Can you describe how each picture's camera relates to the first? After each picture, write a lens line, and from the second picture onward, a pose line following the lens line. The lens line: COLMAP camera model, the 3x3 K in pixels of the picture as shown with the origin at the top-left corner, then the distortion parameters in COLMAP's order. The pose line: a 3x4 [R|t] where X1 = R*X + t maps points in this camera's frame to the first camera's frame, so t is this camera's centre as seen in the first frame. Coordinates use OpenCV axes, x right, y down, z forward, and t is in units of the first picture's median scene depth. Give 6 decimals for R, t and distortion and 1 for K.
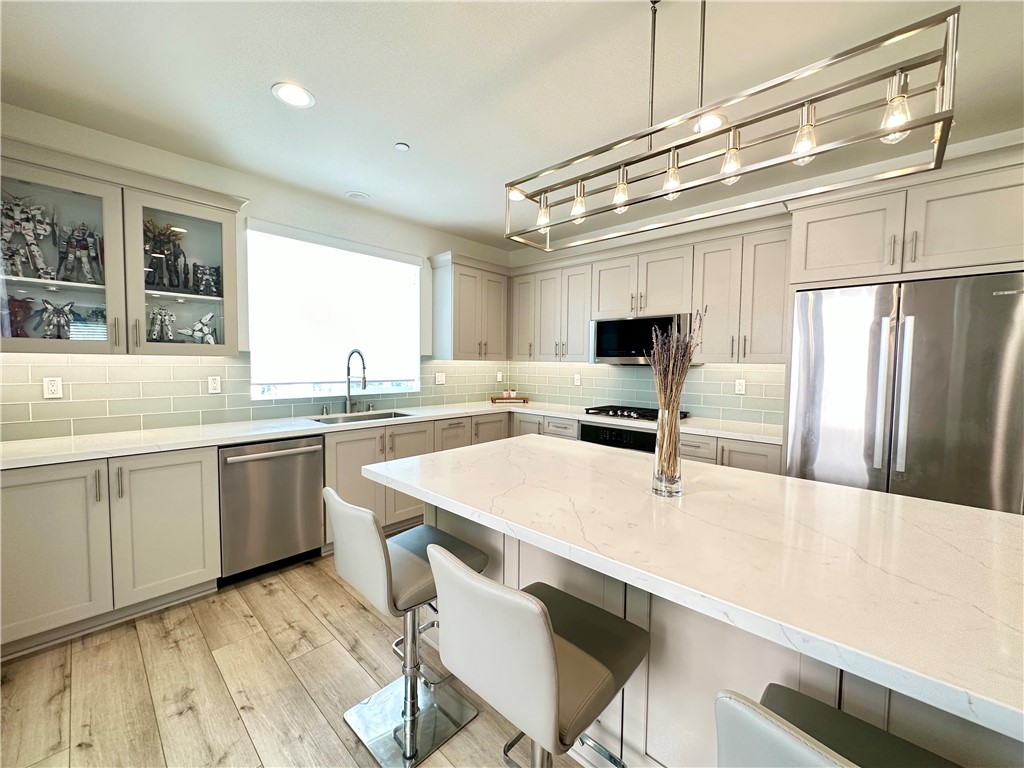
lens RADIAL K [[410.8, 0, 511.4], [0, 410.8, 384.4], [0, 0, 1]] dist [-0.005060, 0.000661]
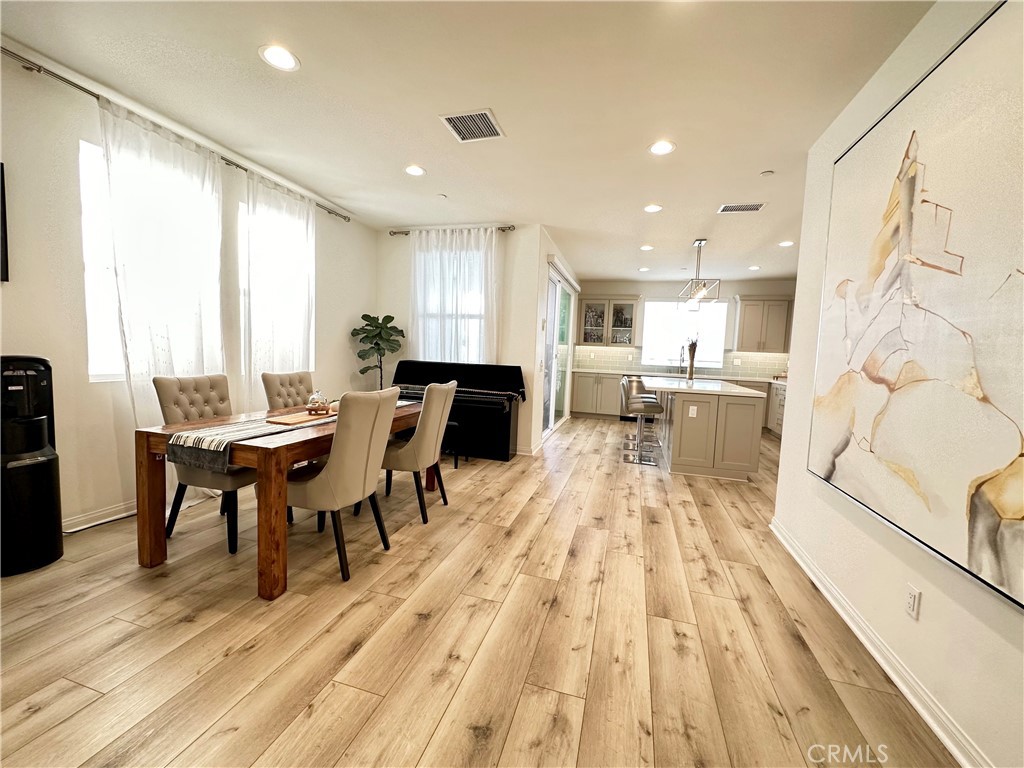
lens RADIAL K [[410.8, 0, 512.7], [0, 410.8, 384.5], [0, 0, 1]] dist [-0.005060, 0.000661]
pose [[0.453650, 0.079760, -0.887604, 1.677788], [-0.082356, 0.995477, 0.047362, 0.134697], [0.887367, 0.051614, 0.458166, -1.191423]]
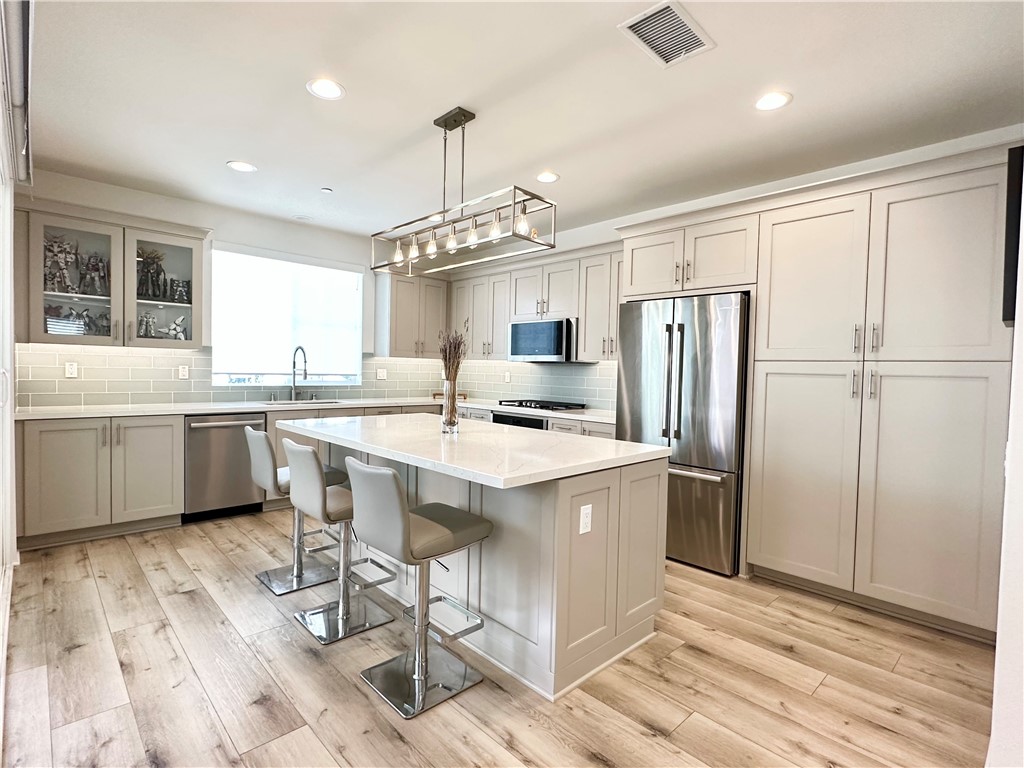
lens RADIAL K [[504.4, 0, 510.5], [0, 504.4, 386.1], [0, 0, 1]] dist [-0.009060, 0.000495]
pose [[0.998491, 0.013598, -0.053201, 0.413357], [-0.014688, 0.999689, -0.020150, 0.067706], [0.052911, 0.020901, 0.998380, -0.558512]]
